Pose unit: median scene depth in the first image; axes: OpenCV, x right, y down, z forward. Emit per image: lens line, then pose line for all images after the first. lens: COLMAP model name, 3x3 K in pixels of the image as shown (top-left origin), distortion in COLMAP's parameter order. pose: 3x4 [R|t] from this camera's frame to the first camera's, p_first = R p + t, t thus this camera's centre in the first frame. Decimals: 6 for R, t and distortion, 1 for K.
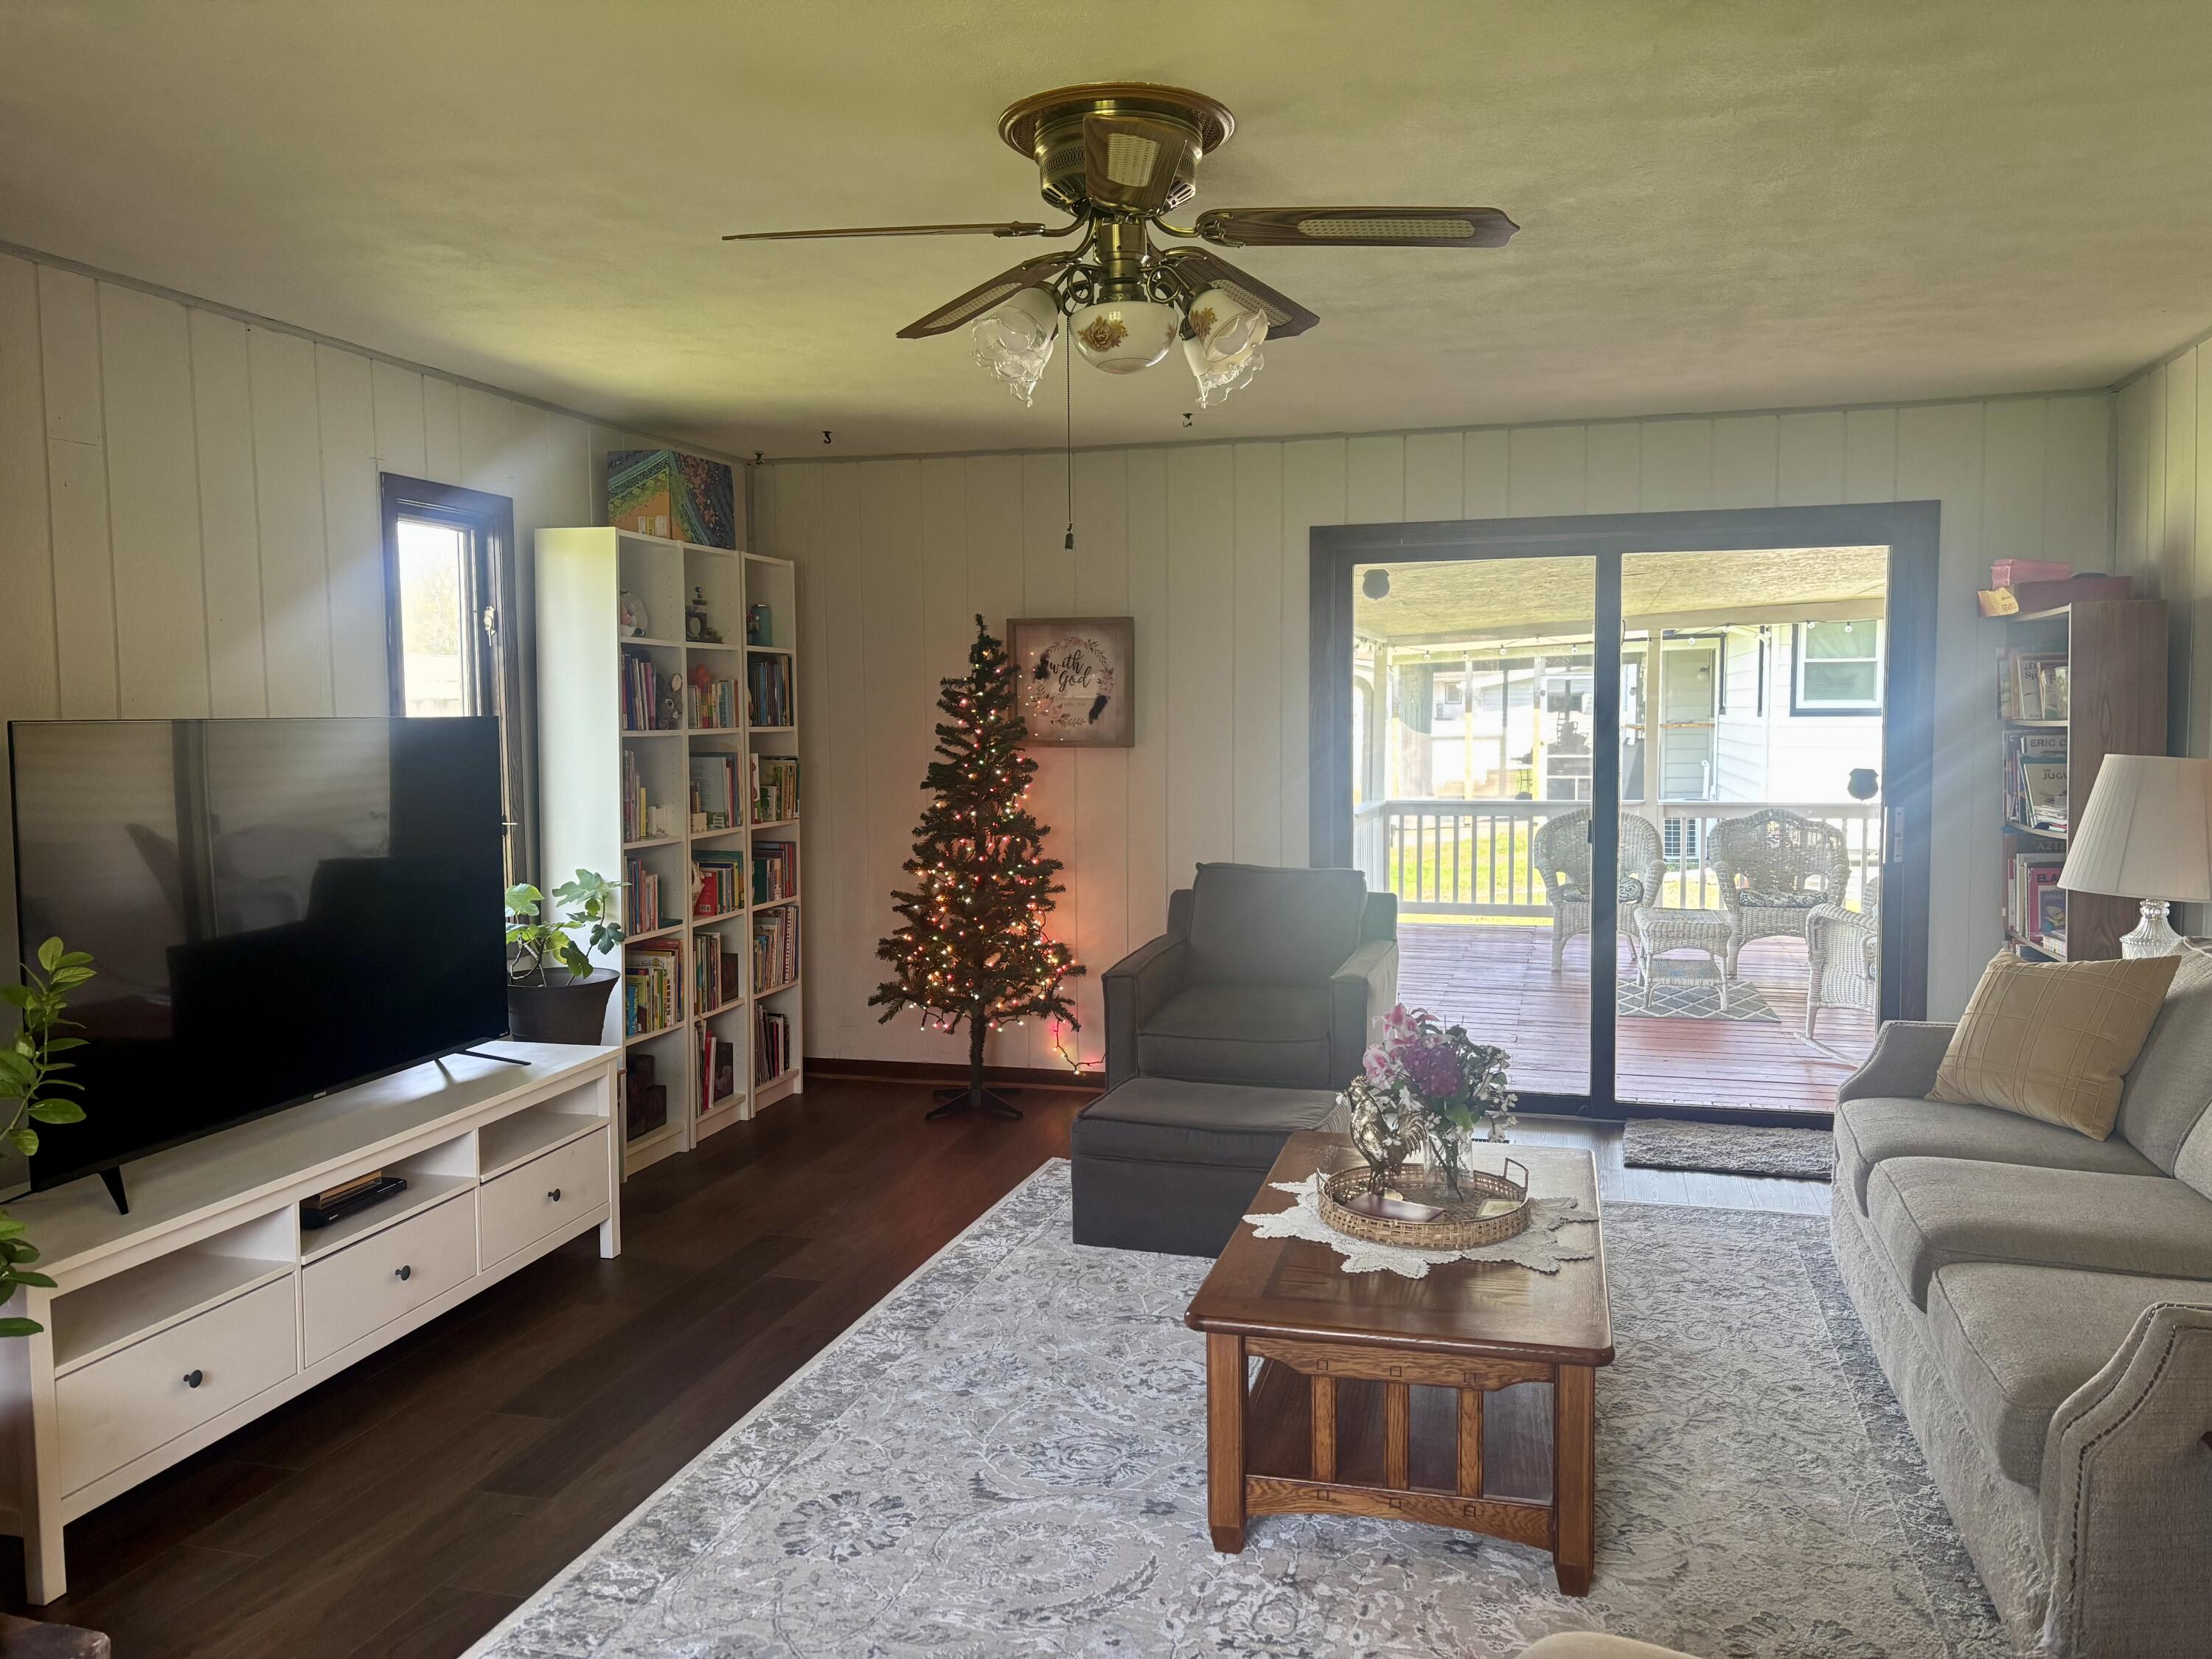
lens RADIAL K [[1663.3, 0, 1099.4], [0, 1663.3, 827.0], [0, 0, 1]] dist [0.005323, 0.002645]
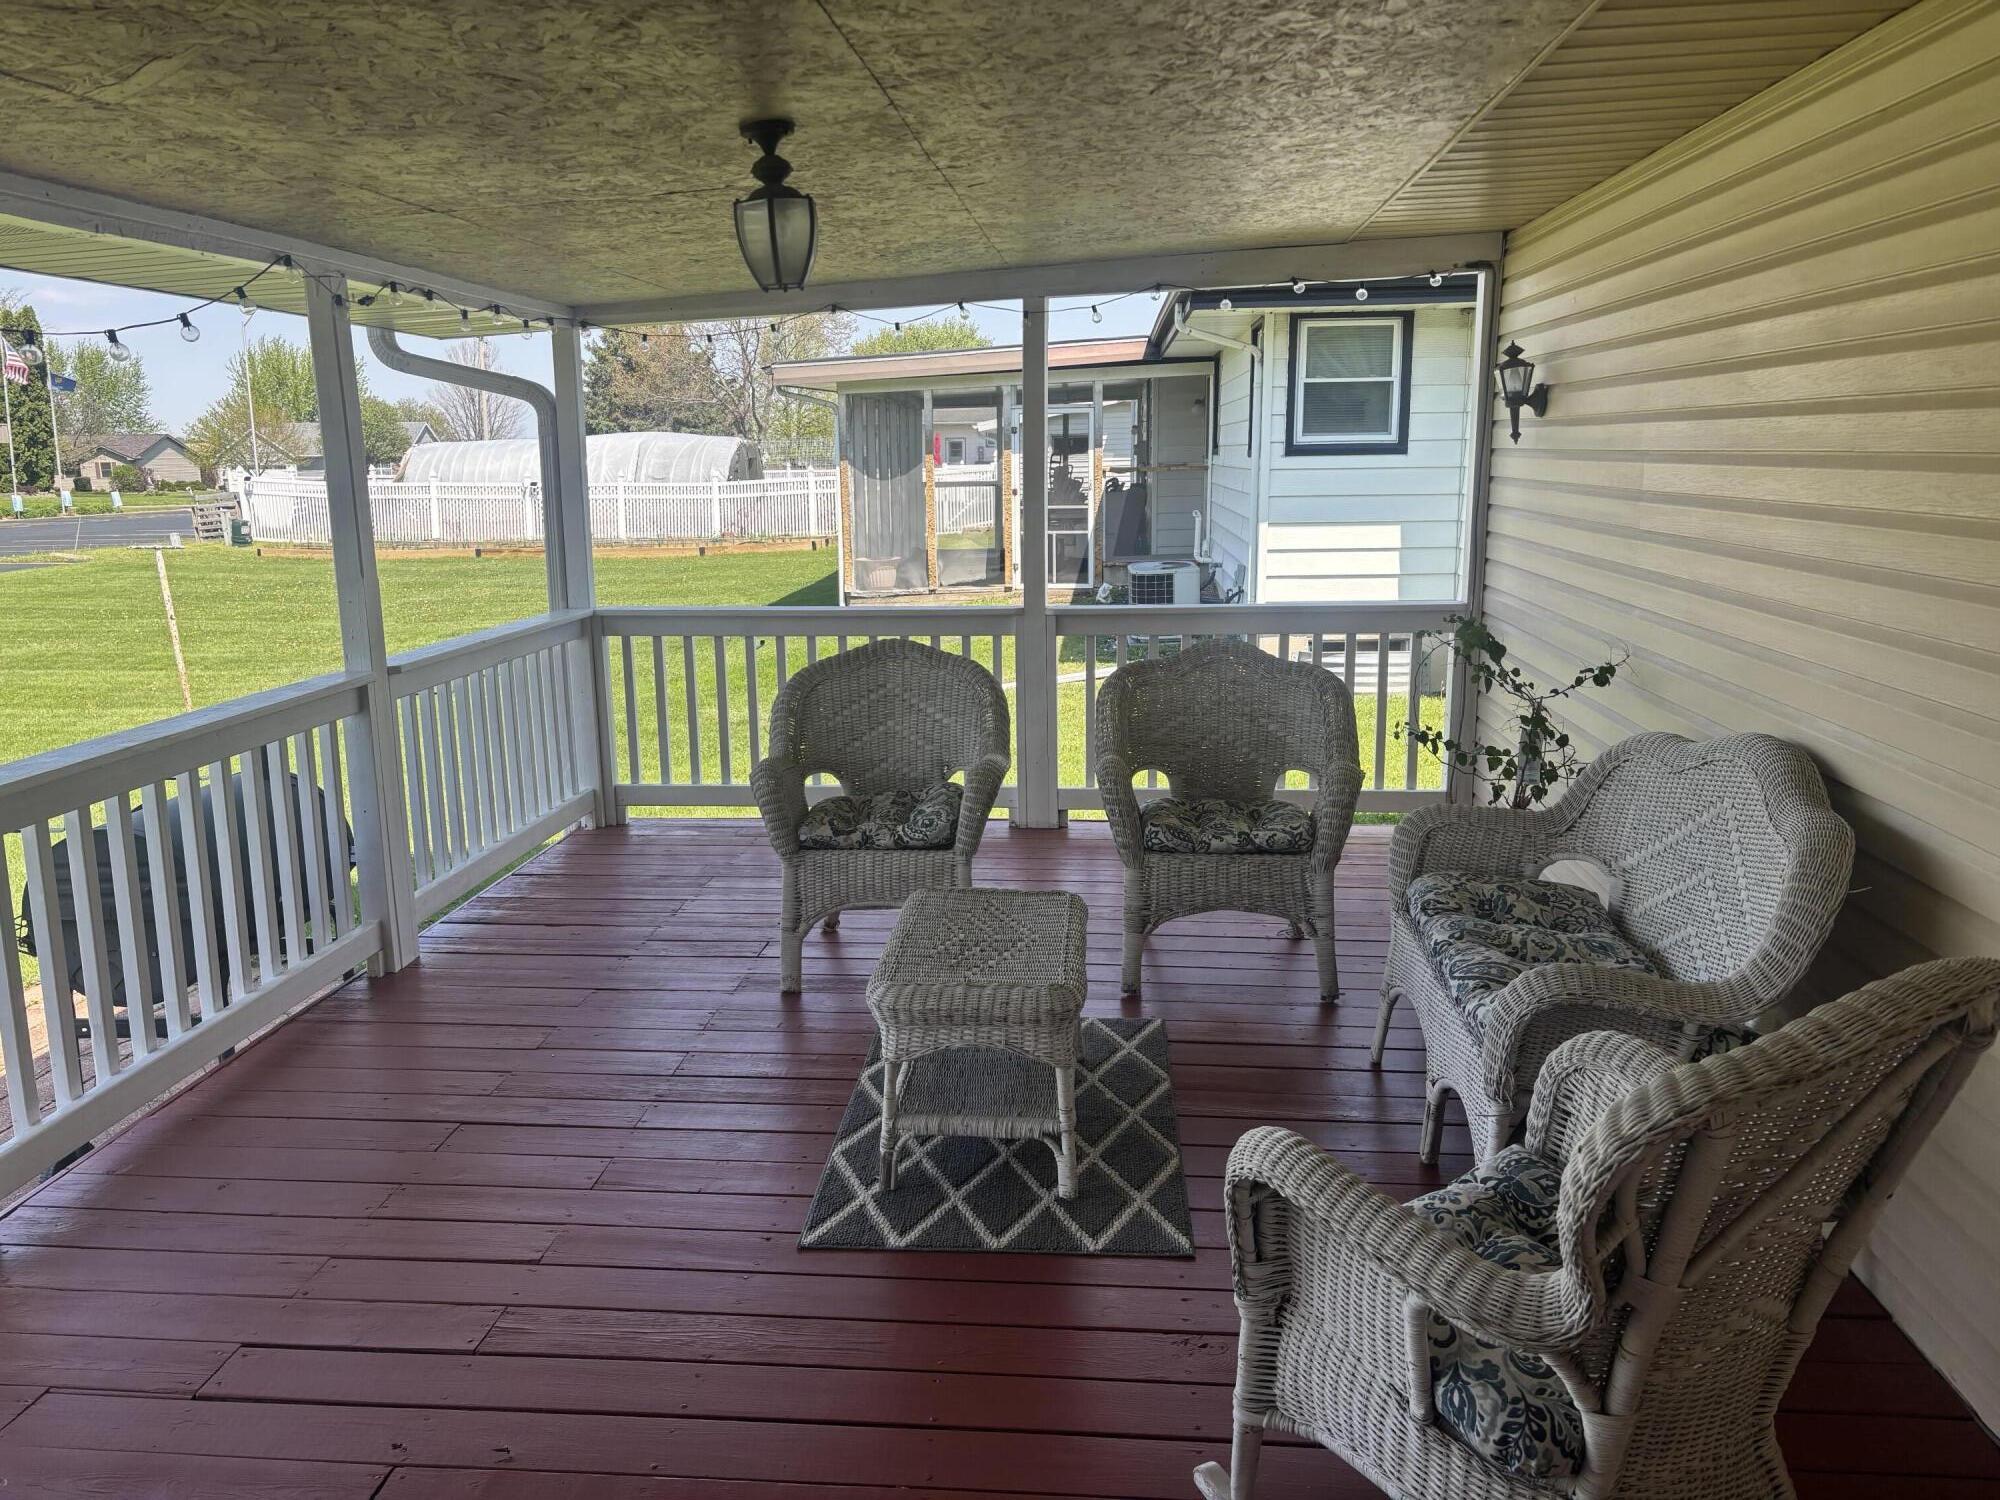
lens RADIAL K [[1503.9, 0, 1004.0], [0, 1503.9, 749.8], [0, 0, 1]] dist [0.005323, 0.002645]
pose [[0.981047, -0.044689, 0.188547, 0.155346], [0.021113, 0.991902, 0.125240, -0.022589], [-0.192617, -0.118886, 0.974046, 0.345338]]
